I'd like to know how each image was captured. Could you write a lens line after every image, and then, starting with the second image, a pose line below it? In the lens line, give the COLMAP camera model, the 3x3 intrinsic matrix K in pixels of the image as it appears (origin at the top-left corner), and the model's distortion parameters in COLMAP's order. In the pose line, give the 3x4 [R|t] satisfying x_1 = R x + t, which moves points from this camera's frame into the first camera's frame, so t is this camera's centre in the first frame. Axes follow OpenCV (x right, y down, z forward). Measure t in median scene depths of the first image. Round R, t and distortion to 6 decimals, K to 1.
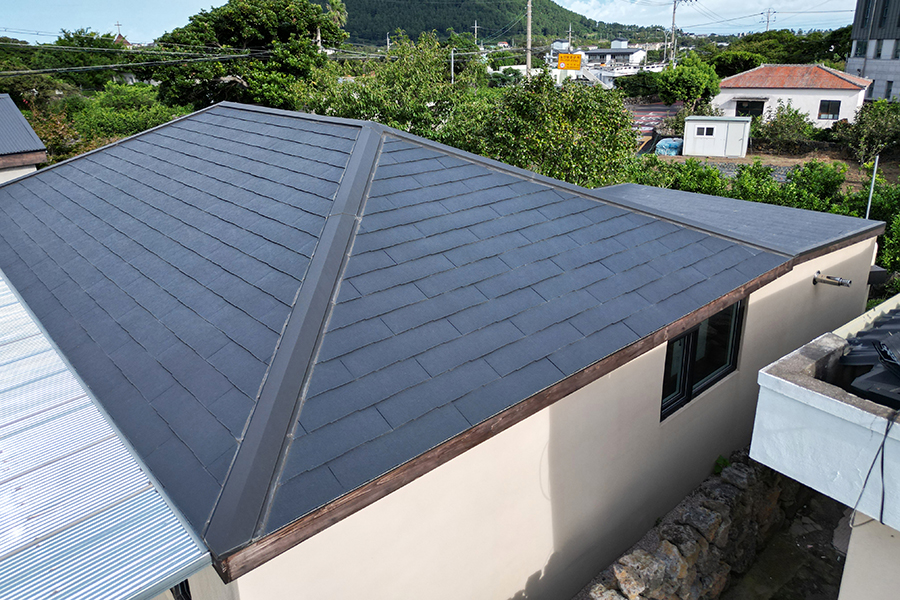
lens RADIAL K [[666.9, 0, 450.0], [0, 666.9, 300.0], [0, 0, 1]] dist [0.058989, -0.061149]
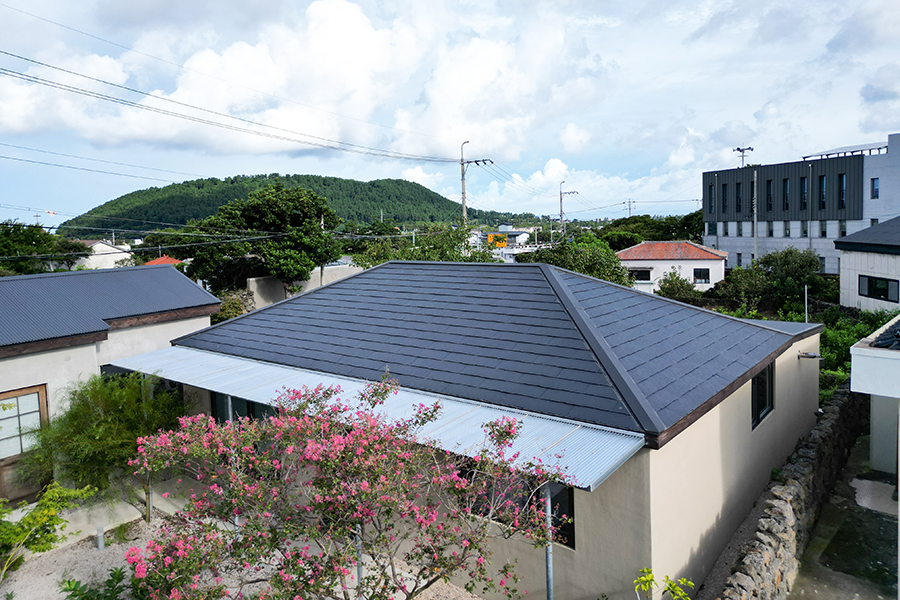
lens RADIAL K [[666.9, 0, 450.0], [0, 666.9, 300.0], [0, 0, 1]] dist [0.058989, -0.061149]
pose [[0.985161, -0.029187, 0.169134, -0.092613], [0.071452, 0.965725, -0.249538, 0.030932], [-0.156054, 0.257920, 0.953480, -0.073641]]
